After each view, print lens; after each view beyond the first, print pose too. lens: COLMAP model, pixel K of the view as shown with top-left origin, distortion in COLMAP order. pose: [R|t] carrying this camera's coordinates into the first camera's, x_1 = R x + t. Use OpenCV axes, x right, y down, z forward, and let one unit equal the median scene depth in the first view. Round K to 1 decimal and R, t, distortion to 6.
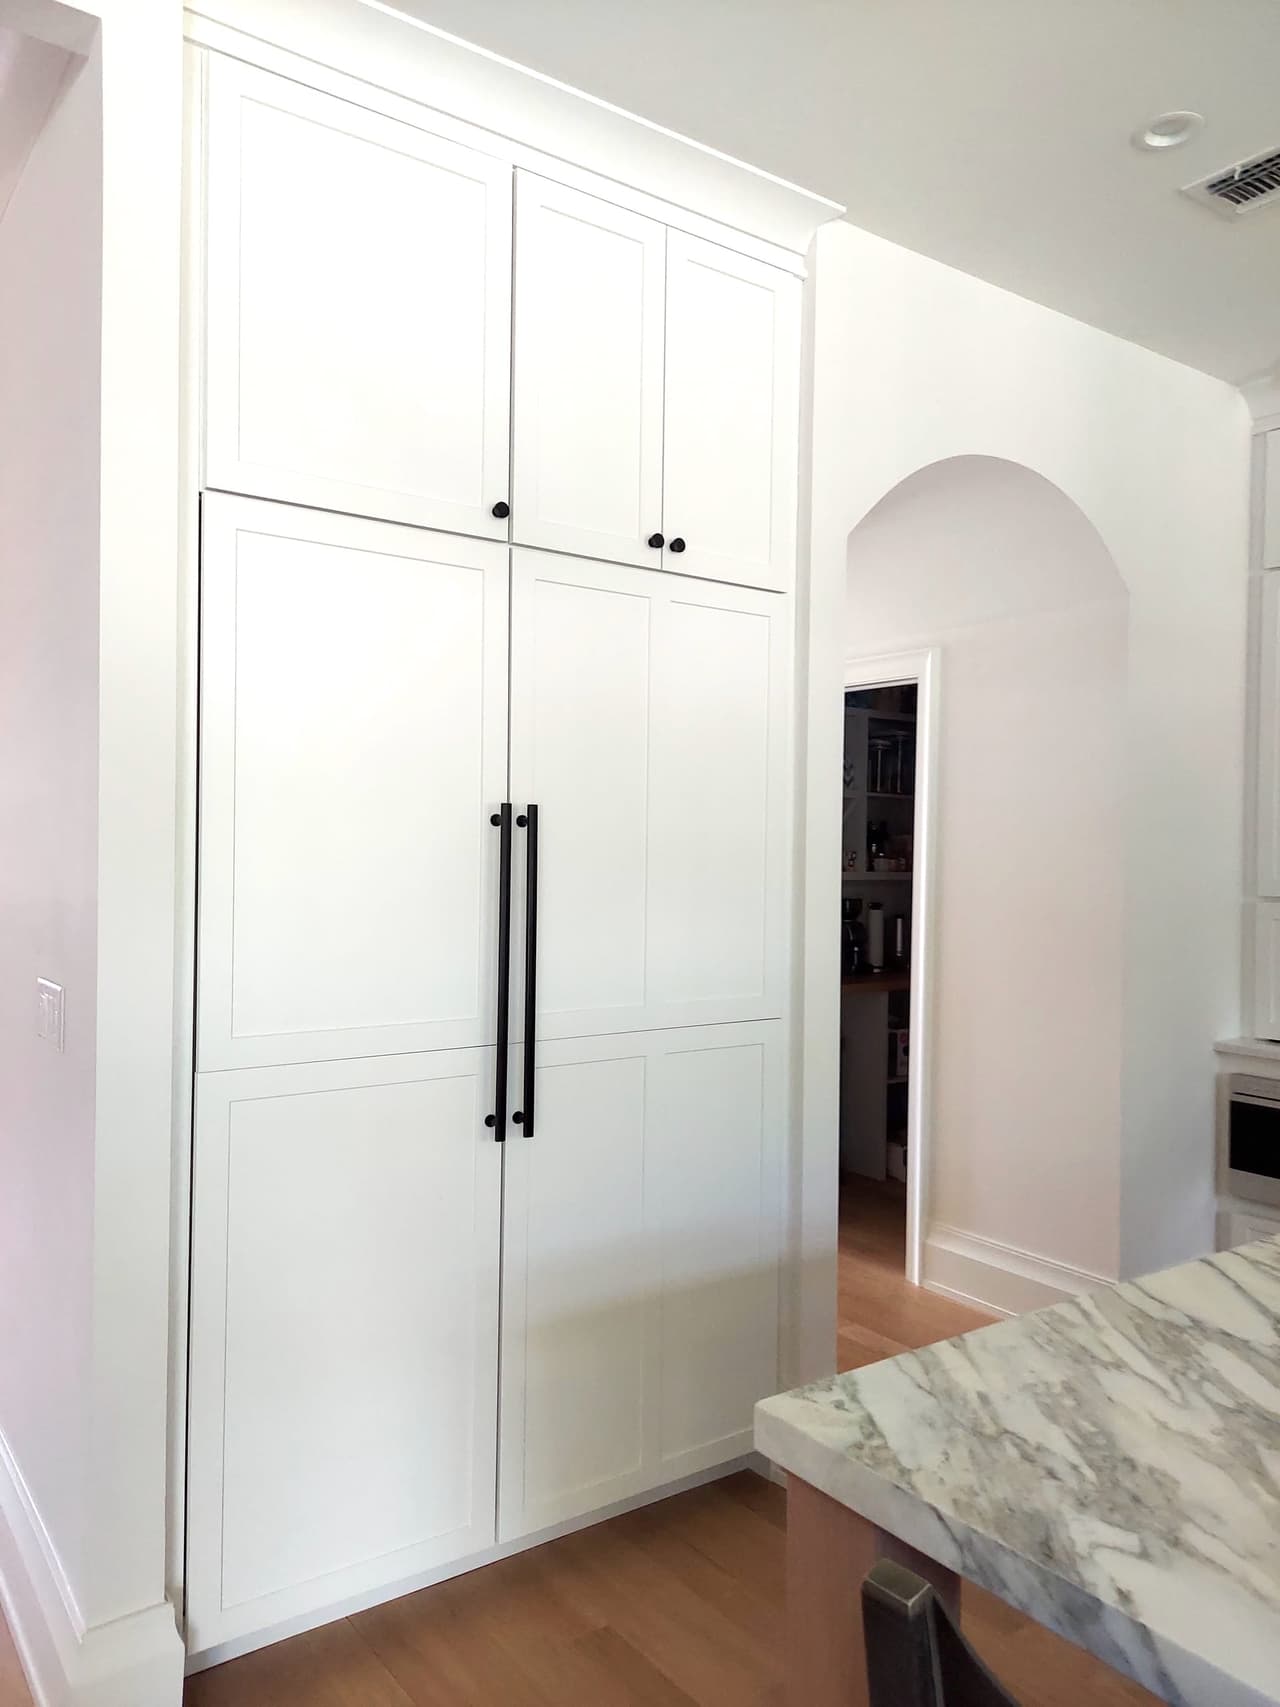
lens RADIAL K [[1249.9, 0, 640.0], [0, 1249.9, 853.5], [0, 0, 1]] dist [0.037408, -0.003693]
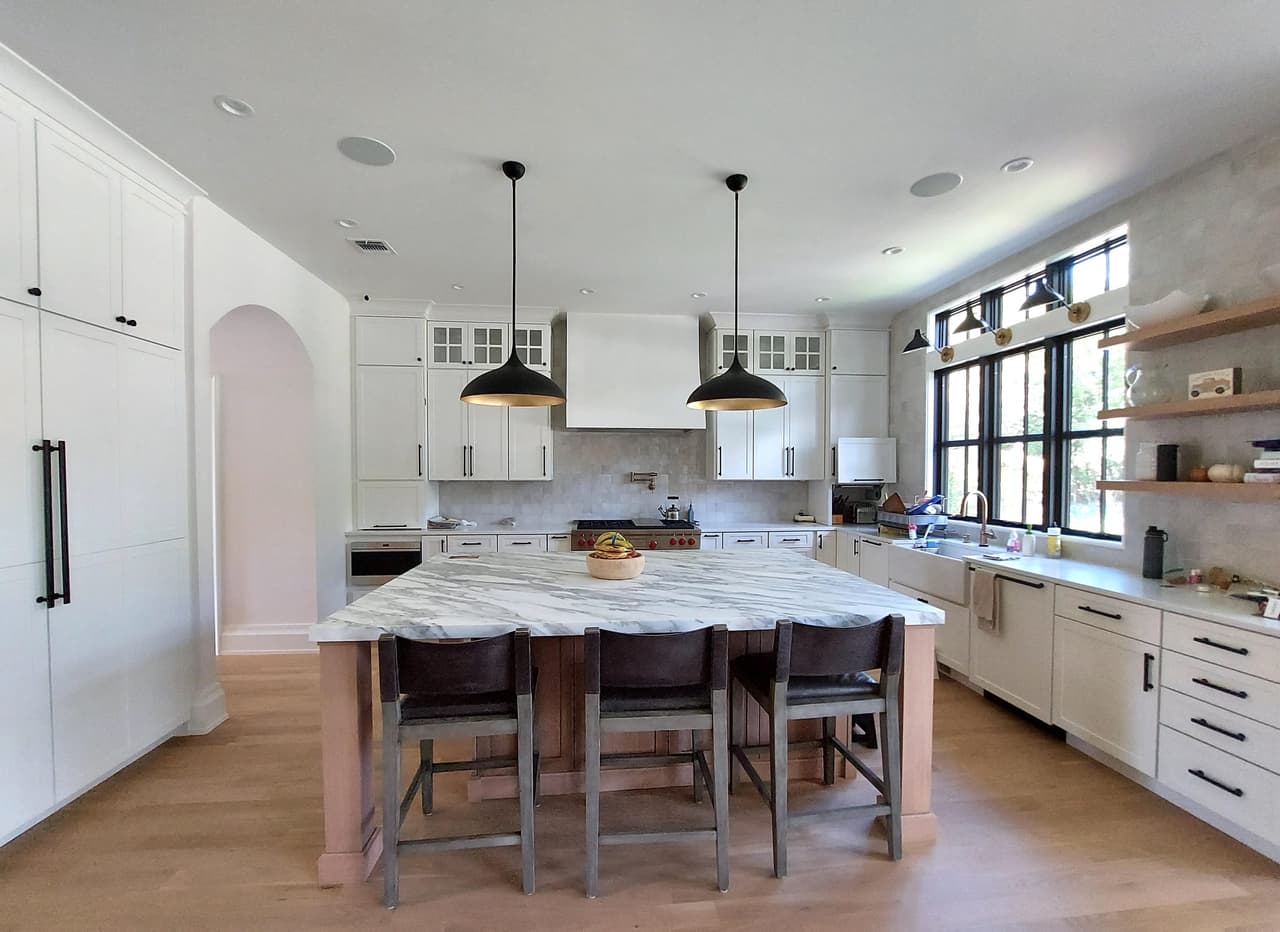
lens RADIAL K [[509.0, 0, 640.0], [0, 509.0, 466.0], [0, 0, 1]] dist [0.000053, -0.000014]
pose [[0.500156, -0.011998, 0.865852, -0.342539], [0.013465, 0.999891, 0.006078, 0.009253], [-0.865831, 0.008619, 0.500263, -0.230578]]
